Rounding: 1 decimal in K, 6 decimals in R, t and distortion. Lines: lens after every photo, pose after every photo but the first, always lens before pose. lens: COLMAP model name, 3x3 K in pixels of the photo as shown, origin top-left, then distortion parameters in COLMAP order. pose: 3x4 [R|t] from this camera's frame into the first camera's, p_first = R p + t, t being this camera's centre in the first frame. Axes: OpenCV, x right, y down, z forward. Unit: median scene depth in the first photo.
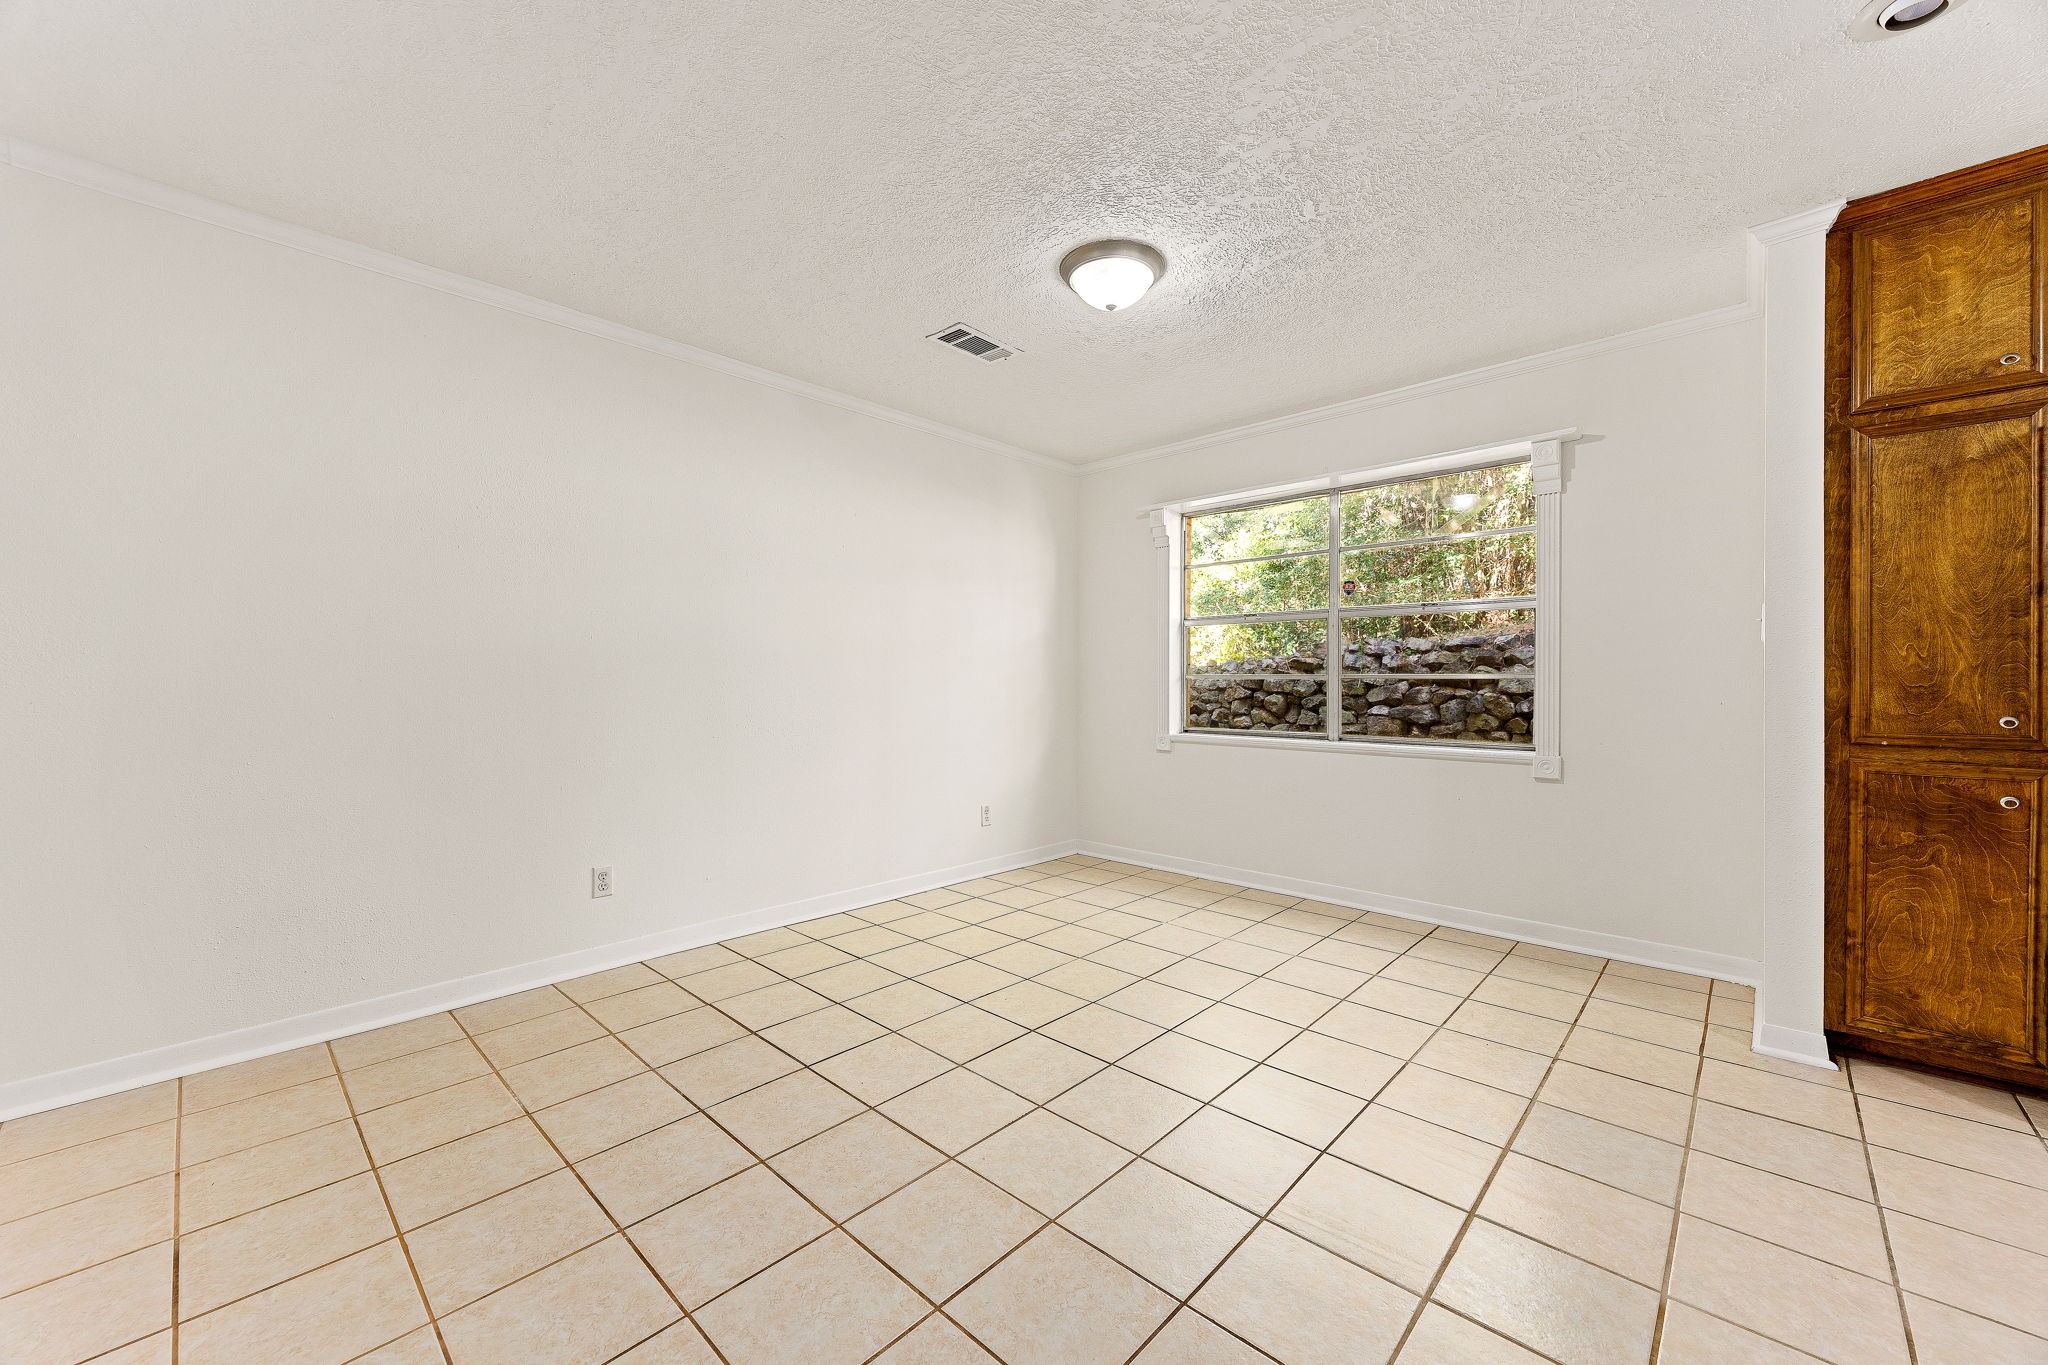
lens RADIAL K [[783.5, 0, 1017.4], [0, 783.5, 682.2], [0, 0, 1]] dist [-0.004263, 0.000502]
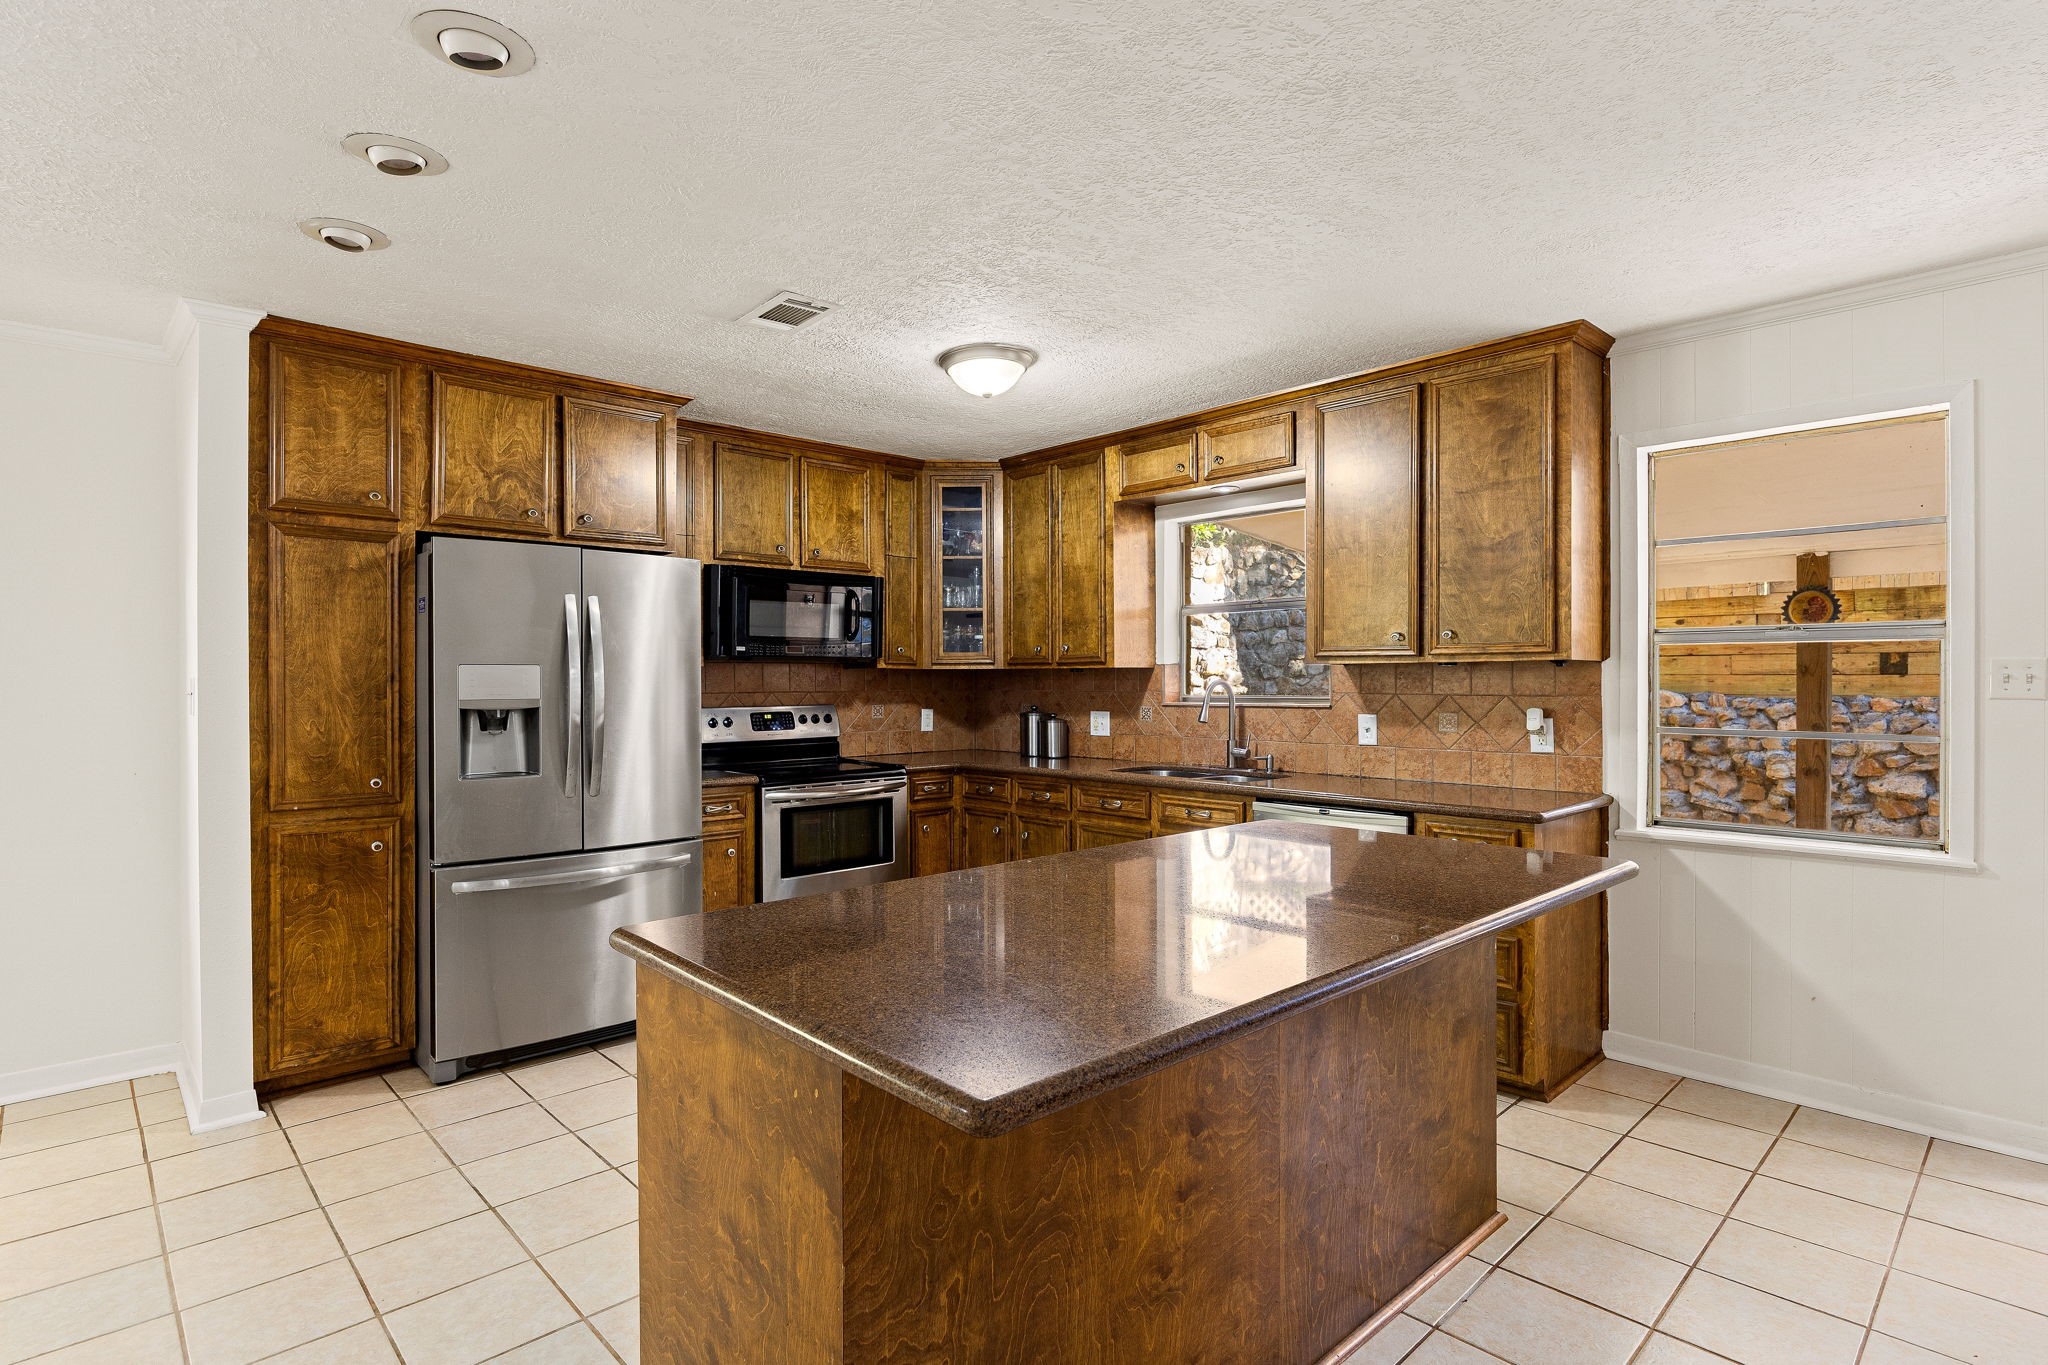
lens RADIAL K [[1021.1, 0, 1013.9], [0, 1021.1, 688.0], [0, 0, 1]] dist [-0.007379, -0.001828]
pose [[0.053494, -0.002927, 0.998564, -0.143501], [0.005794, 0.999980, 0.002621, -0.045215], [-0.998551, 0.005645, 0.053510, -0.054913]]
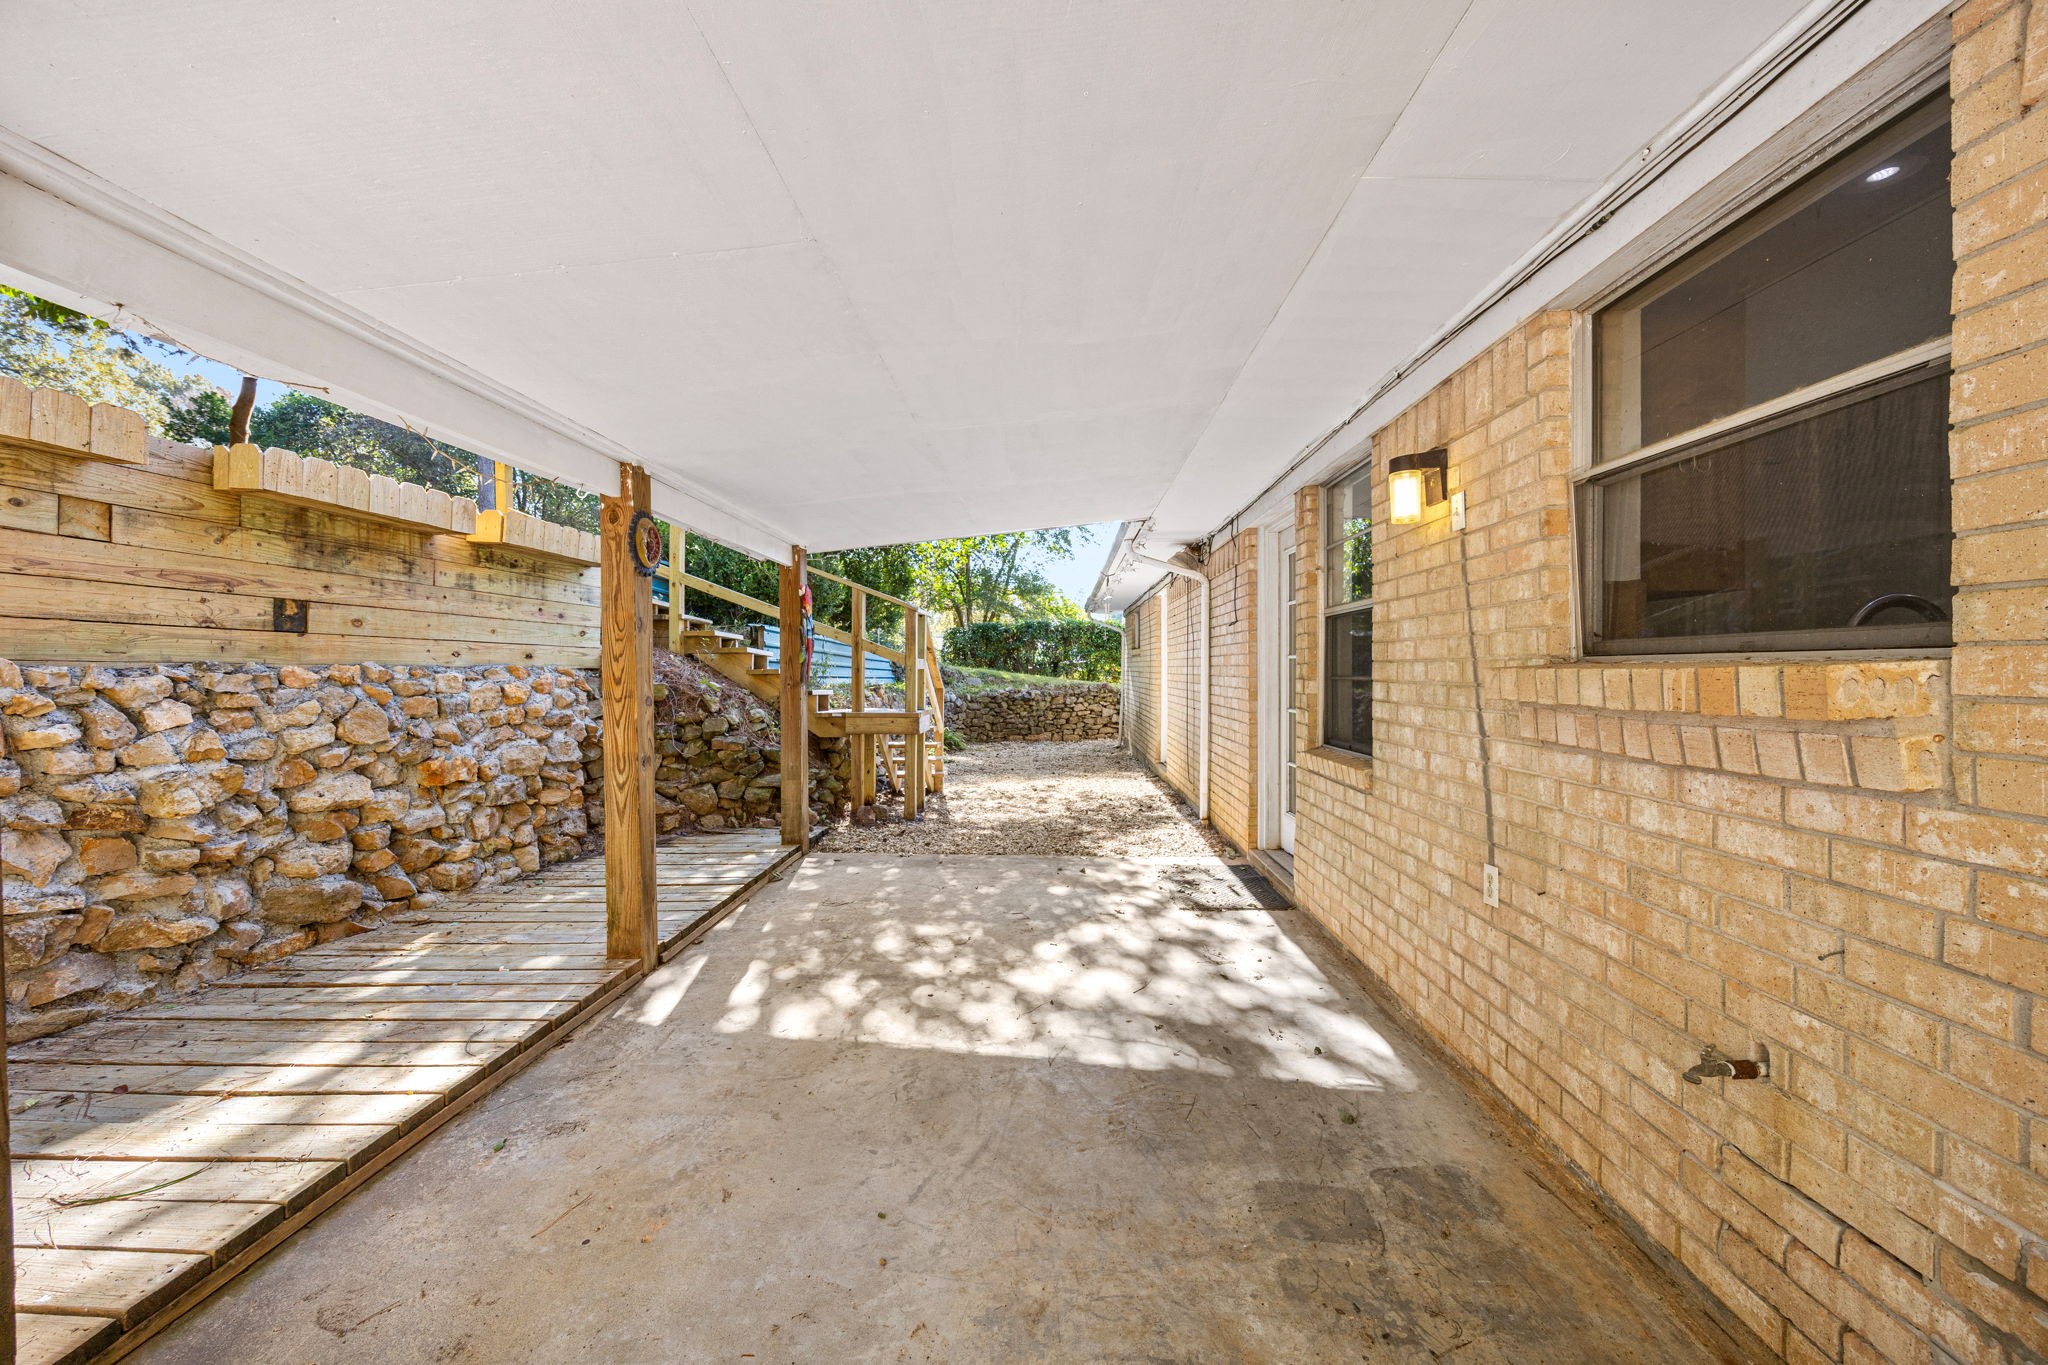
lens RADIAL K [[783.5, 0, 1027.7], [0, 783.5, 683.0], [0, 0, 1]] dist [-0.004263, 0.000502]
pose [[-0.751951, 0.013934, -0.659072, 1.392556], [0.004120, 0.999856, 0.016439, -0.012267], [0.659206, 0.009646, -0.751900, -0.202329]]
